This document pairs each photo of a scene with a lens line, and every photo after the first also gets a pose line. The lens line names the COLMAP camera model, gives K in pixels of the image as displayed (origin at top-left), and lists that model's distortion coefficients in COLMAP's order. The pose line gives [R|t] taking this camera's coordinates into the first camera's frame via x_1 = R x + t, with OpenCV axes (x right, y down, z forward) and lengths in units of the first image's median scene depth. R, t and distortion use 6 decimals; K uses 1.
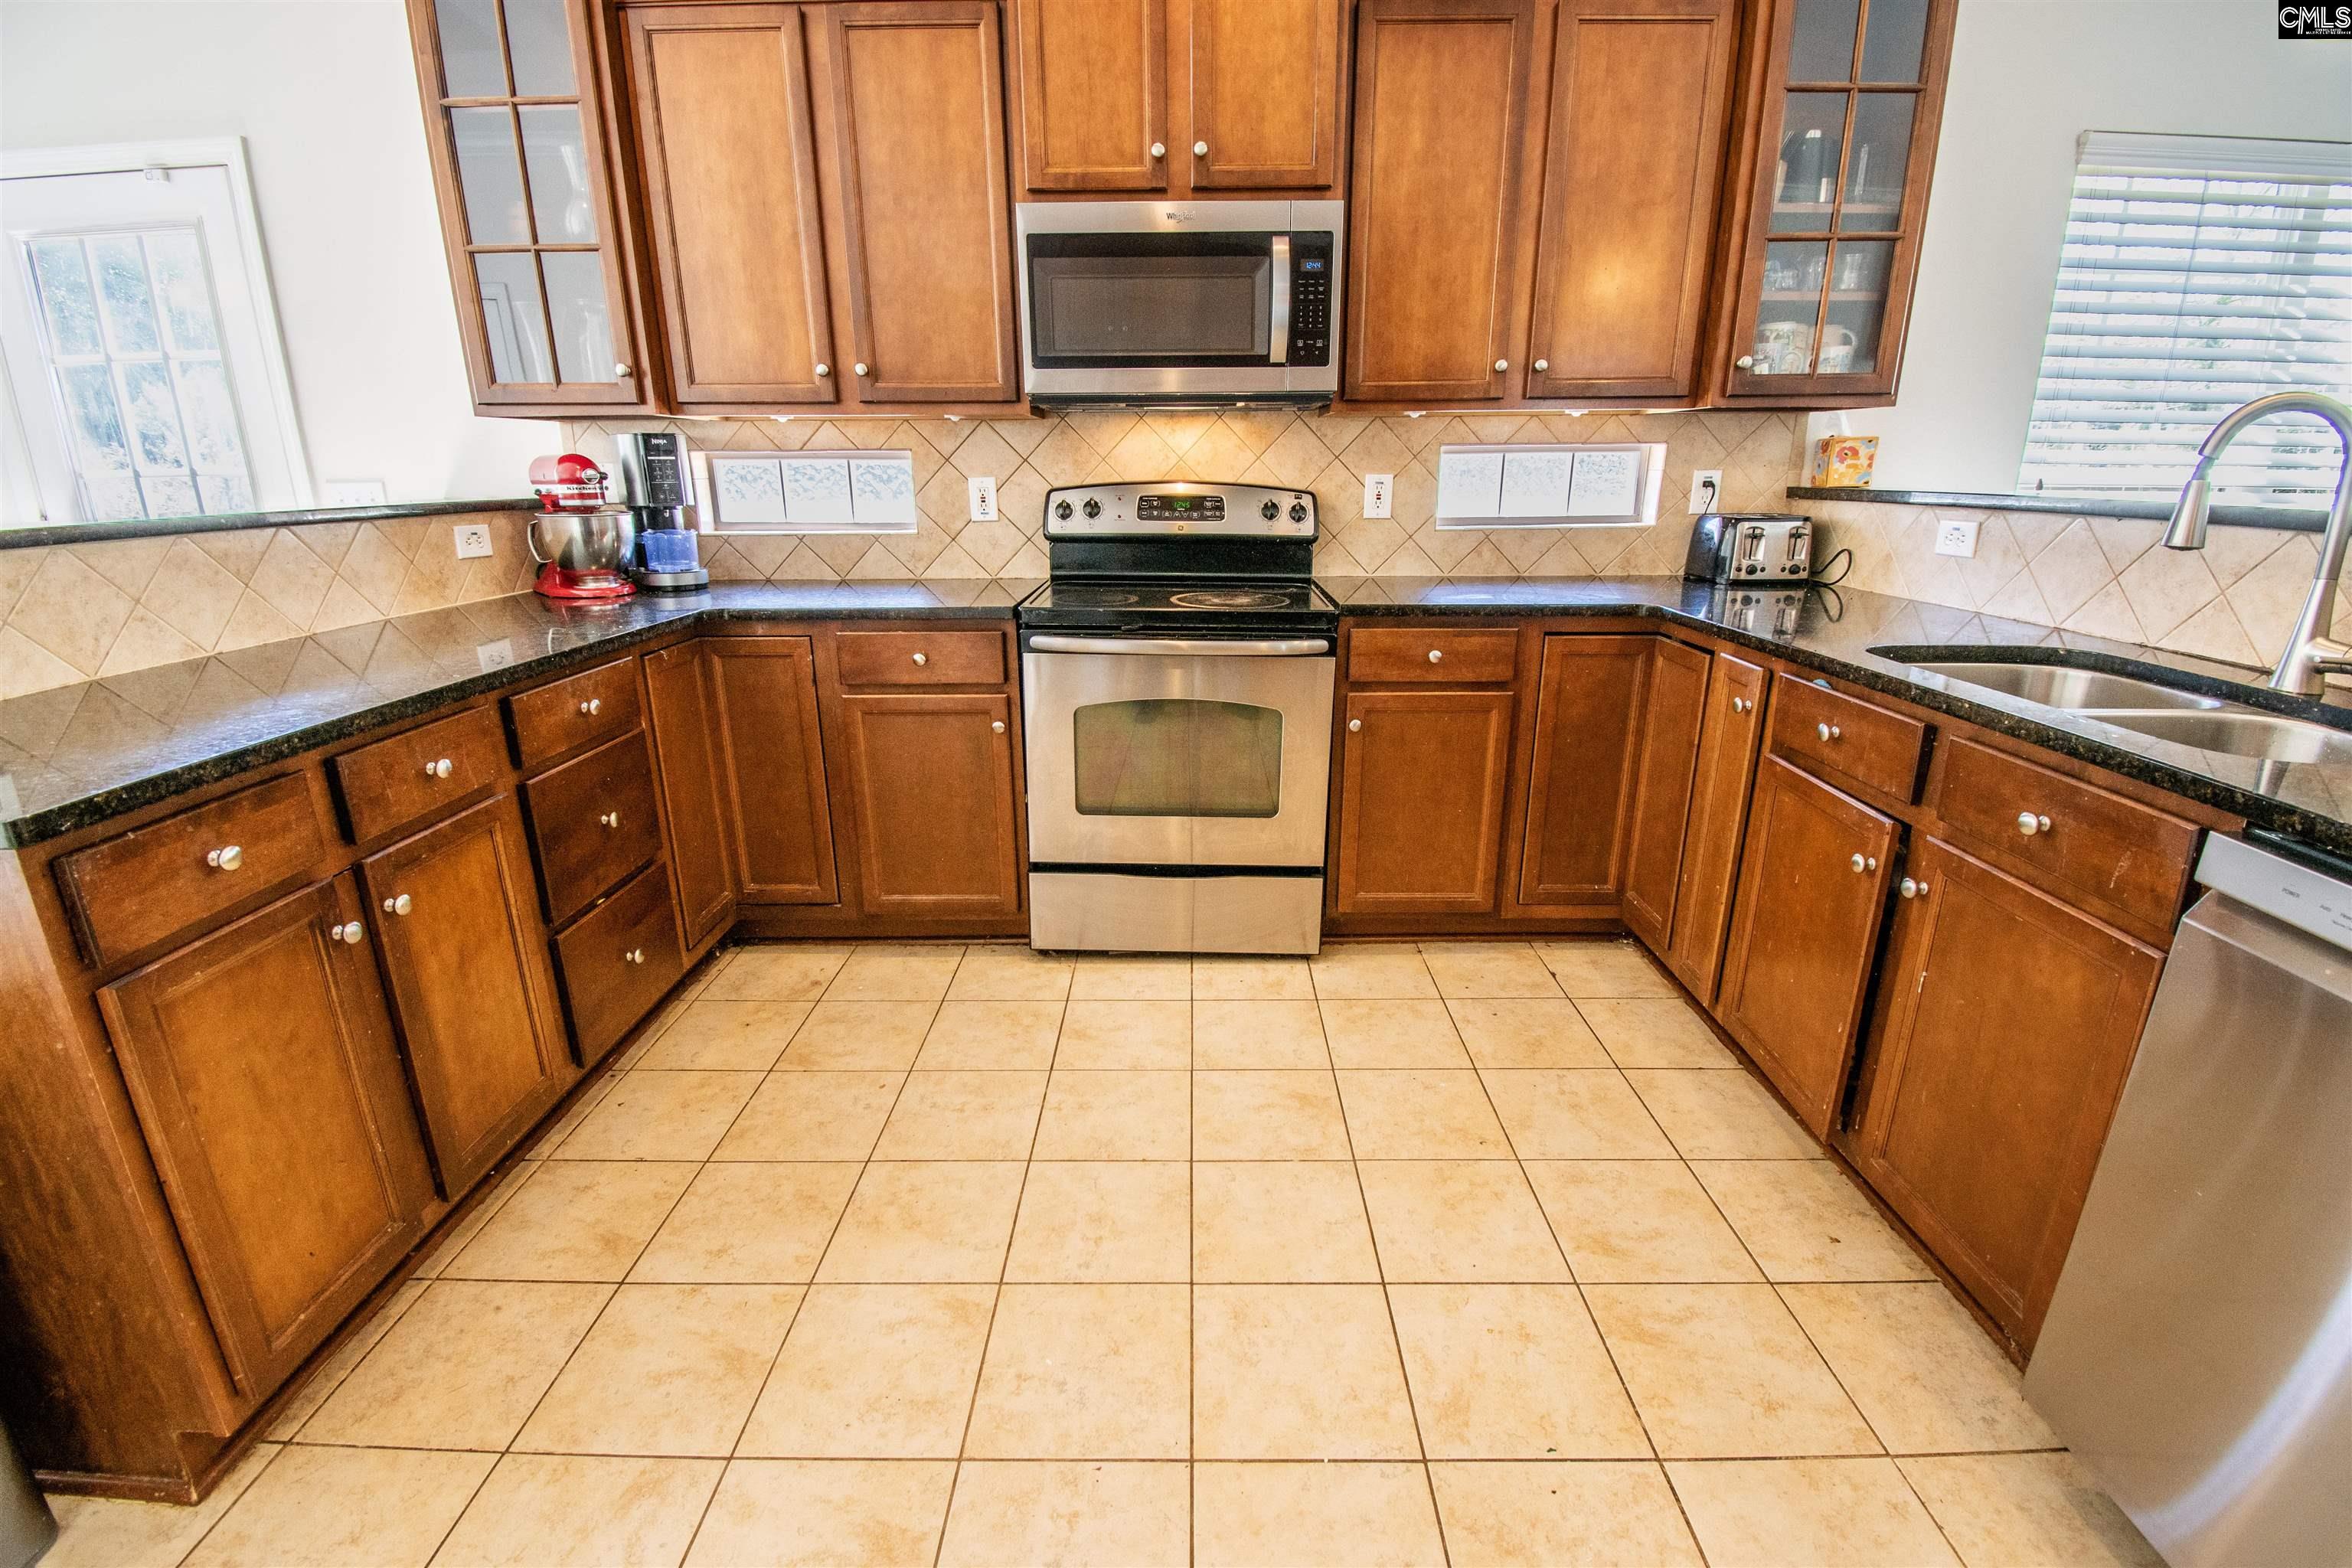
lens RADIAL K [[1035.5, 0, 1179.9], [0, 1035.5, 777.3], [0, 0, 1]] dist [0.021727, -0.026796]
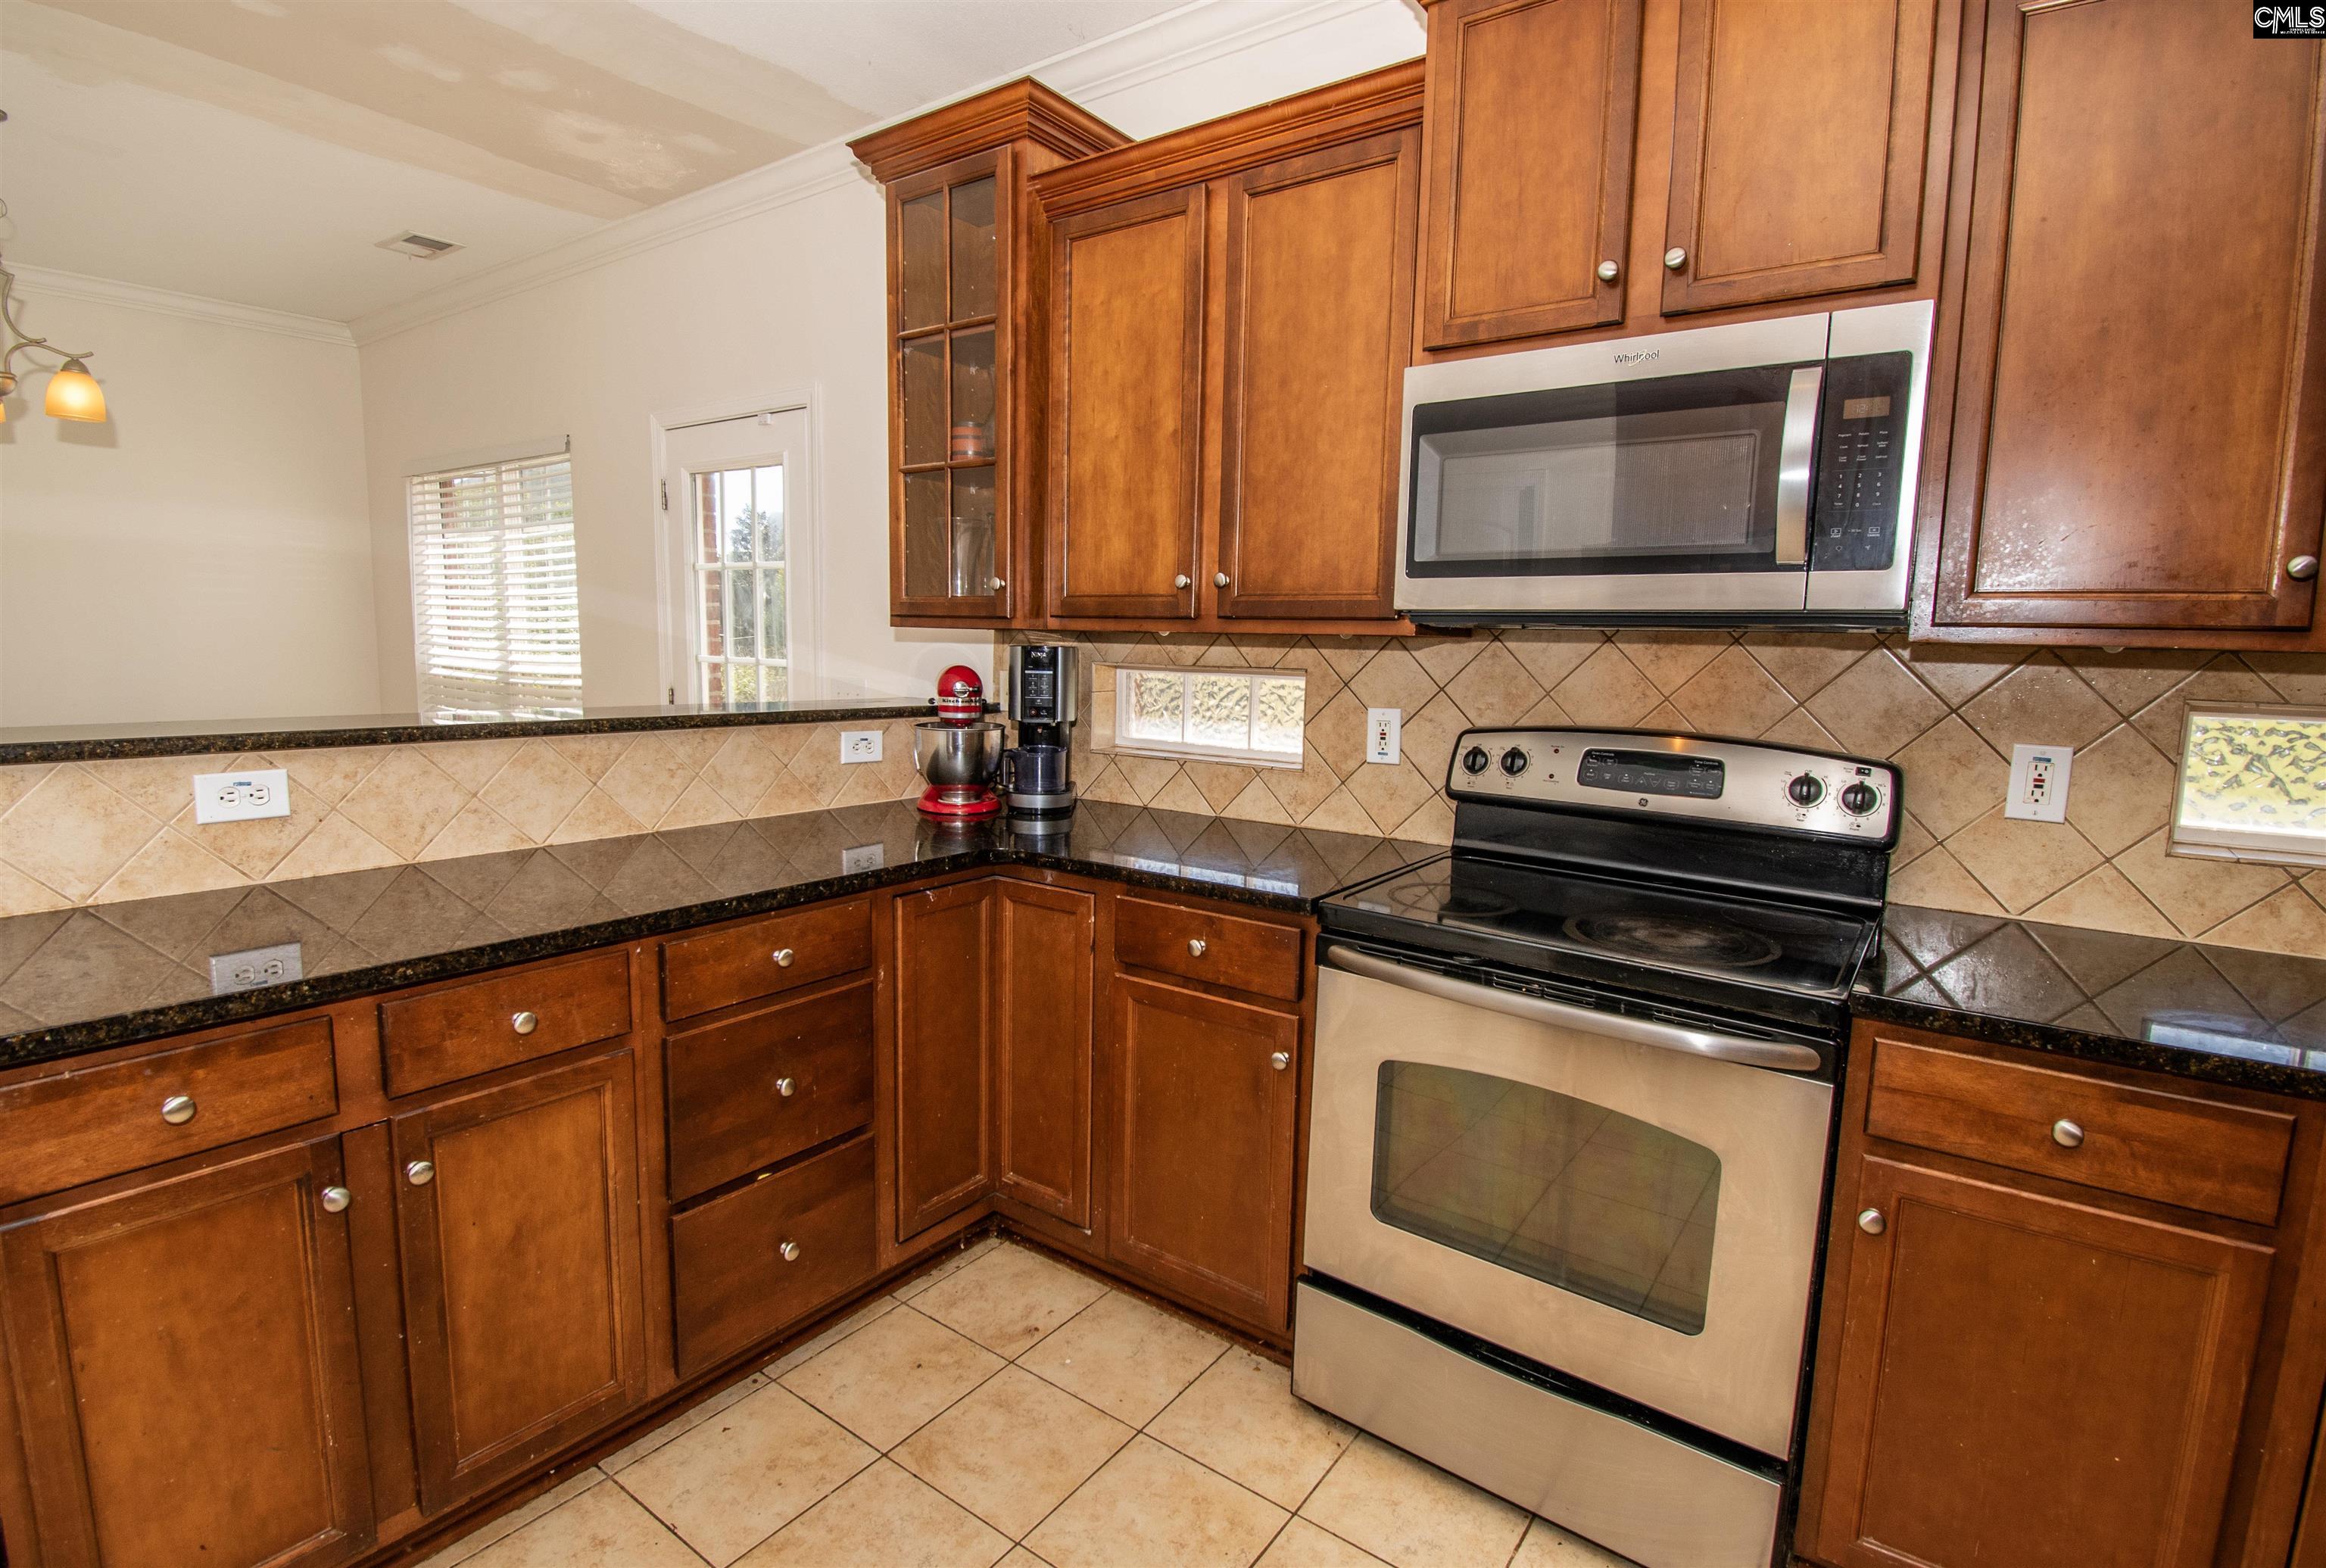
lens RADIAL K [[1117.4, 0, 1171.5], [0, 1117.4, 779.7], [0, 0, 1]] dist [0.024230, -0.027653]
pose [[0.815687, 0.095440, -0.570566, 0.187425], [-0.192249, 0.974962, -0.111757, -0.138506], [0.545614, 0.200850, 0.813612, 0.305247]]
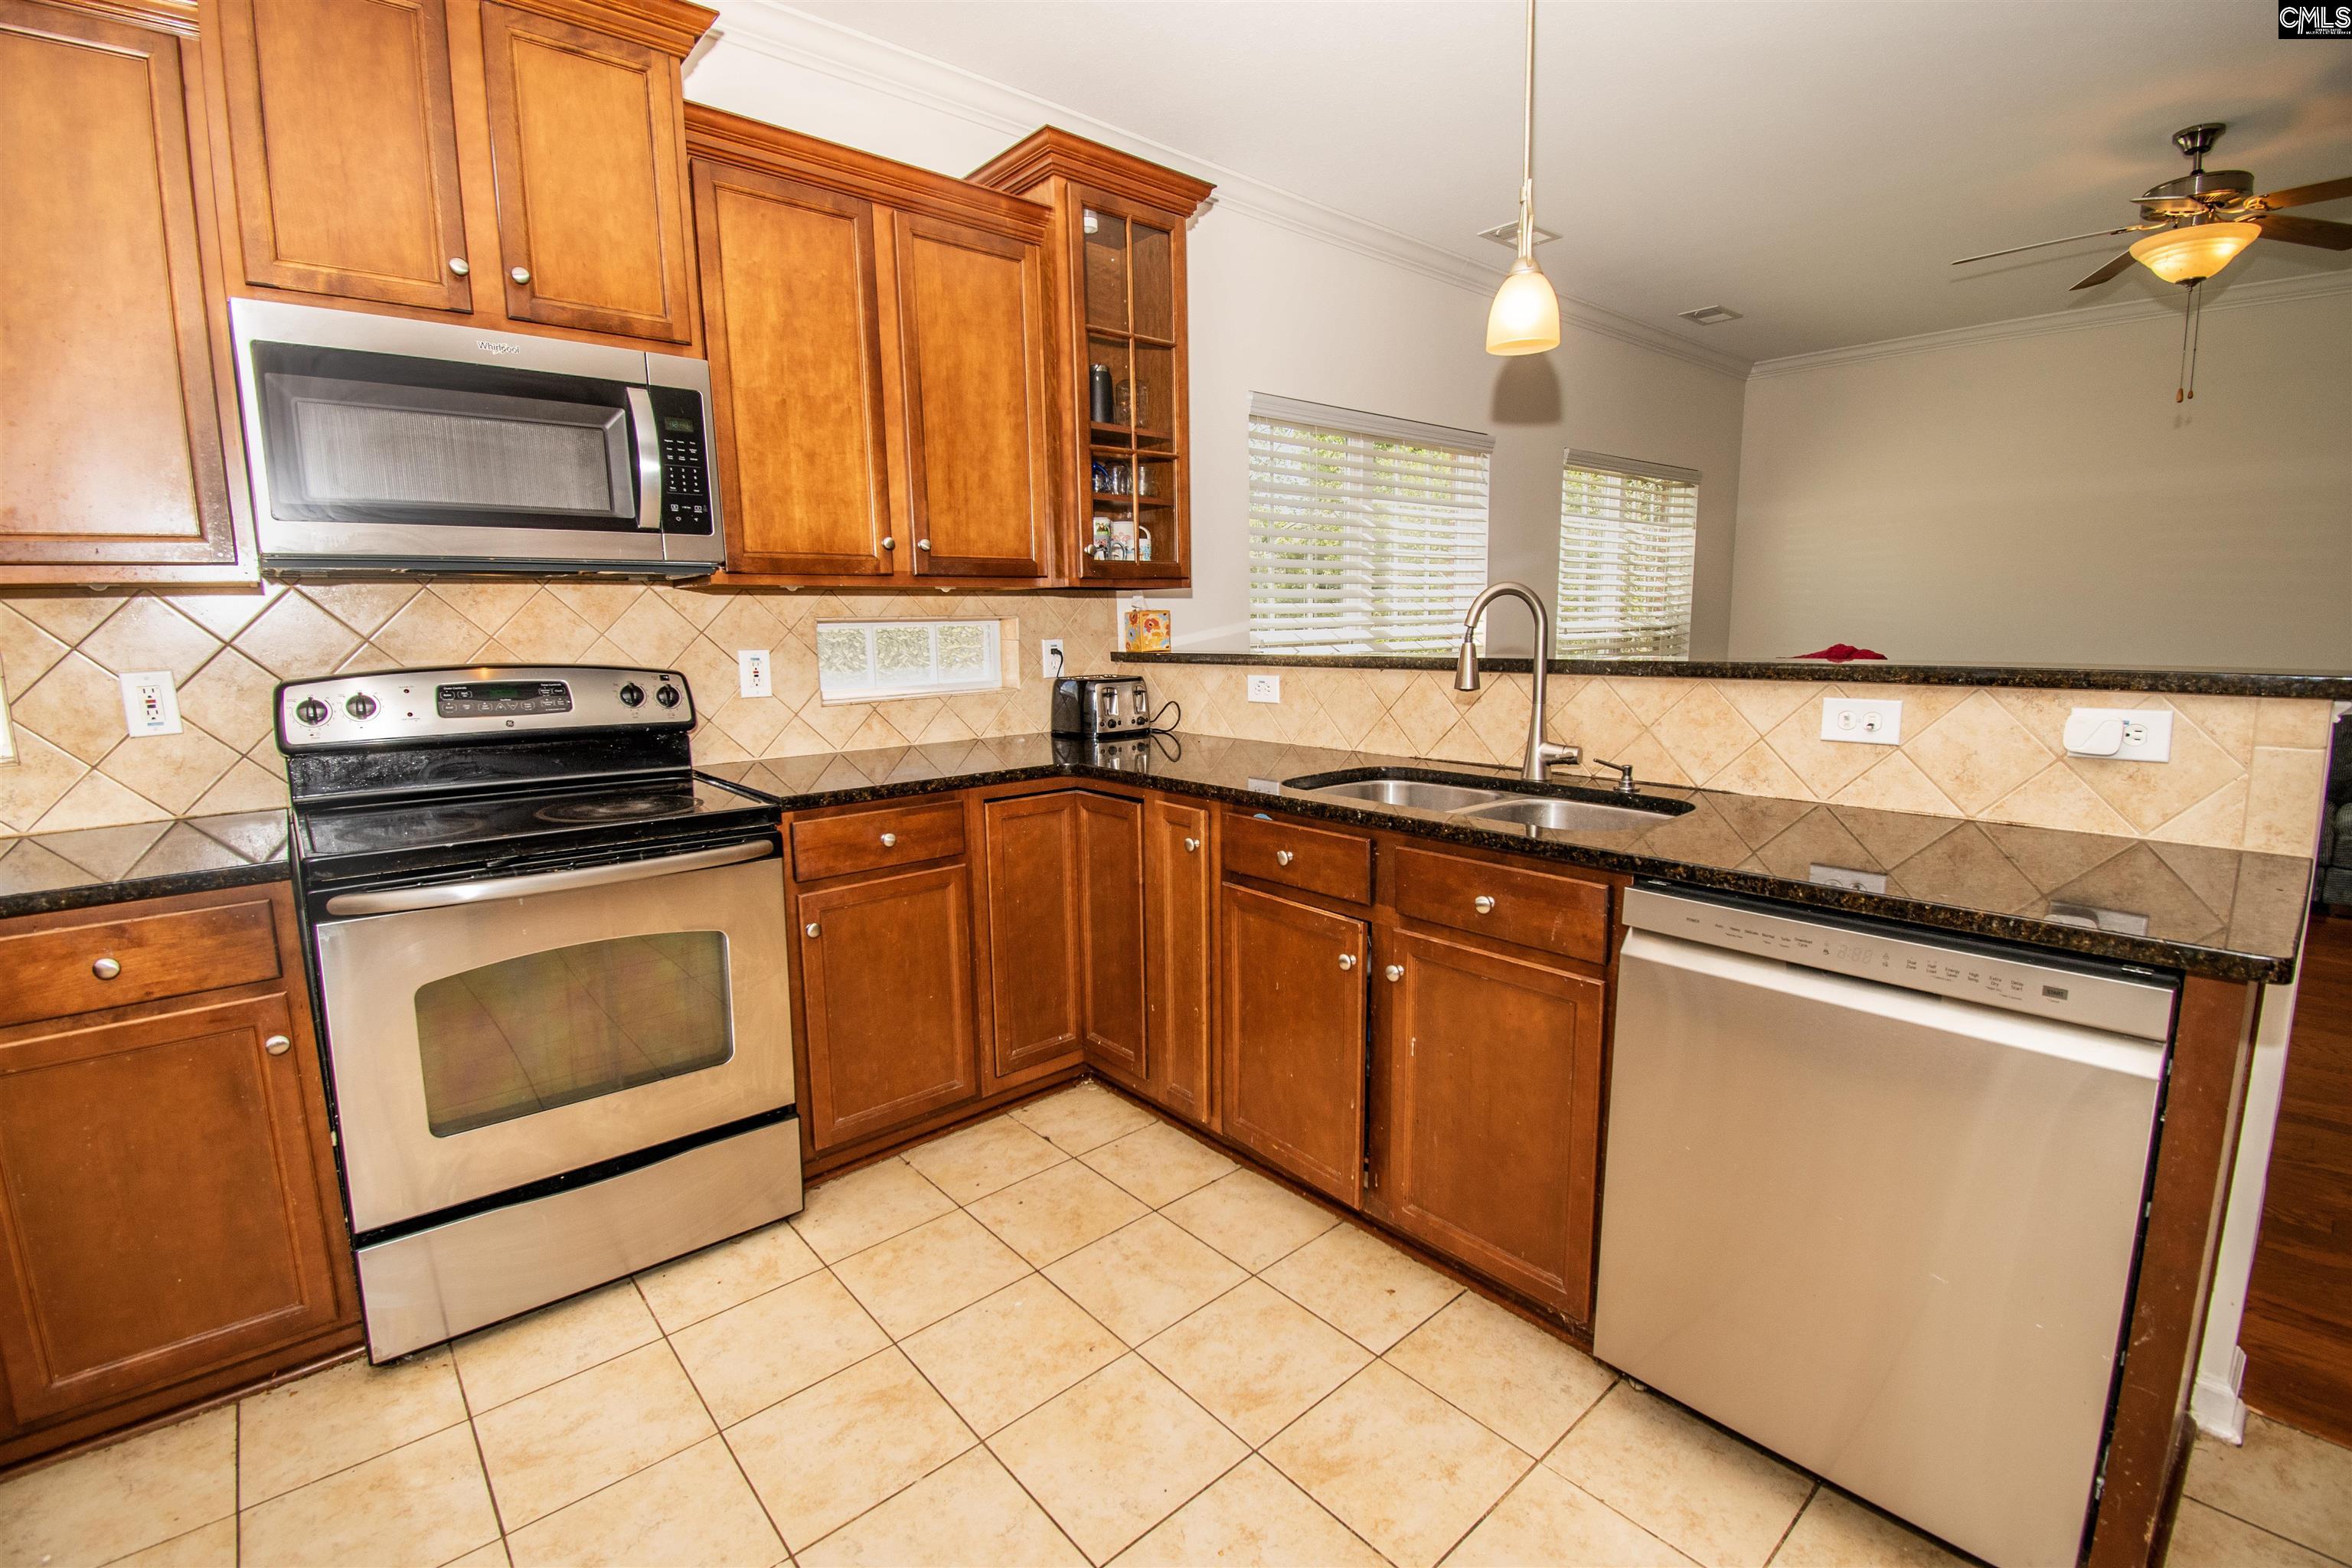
lens RADIAL K [[1035.5, 0, 1179.9], [0, 1035.5, 777.3], [0, 0, 1]] dist [0.021727, -0.026796]
pose [[0.747594, -0.106903, 0.655495, -0.162710], [0.202838, 0.976556, -0.072073, -0.050948], [-0.632423, 0.186841, 0.751752, 0.124207]]
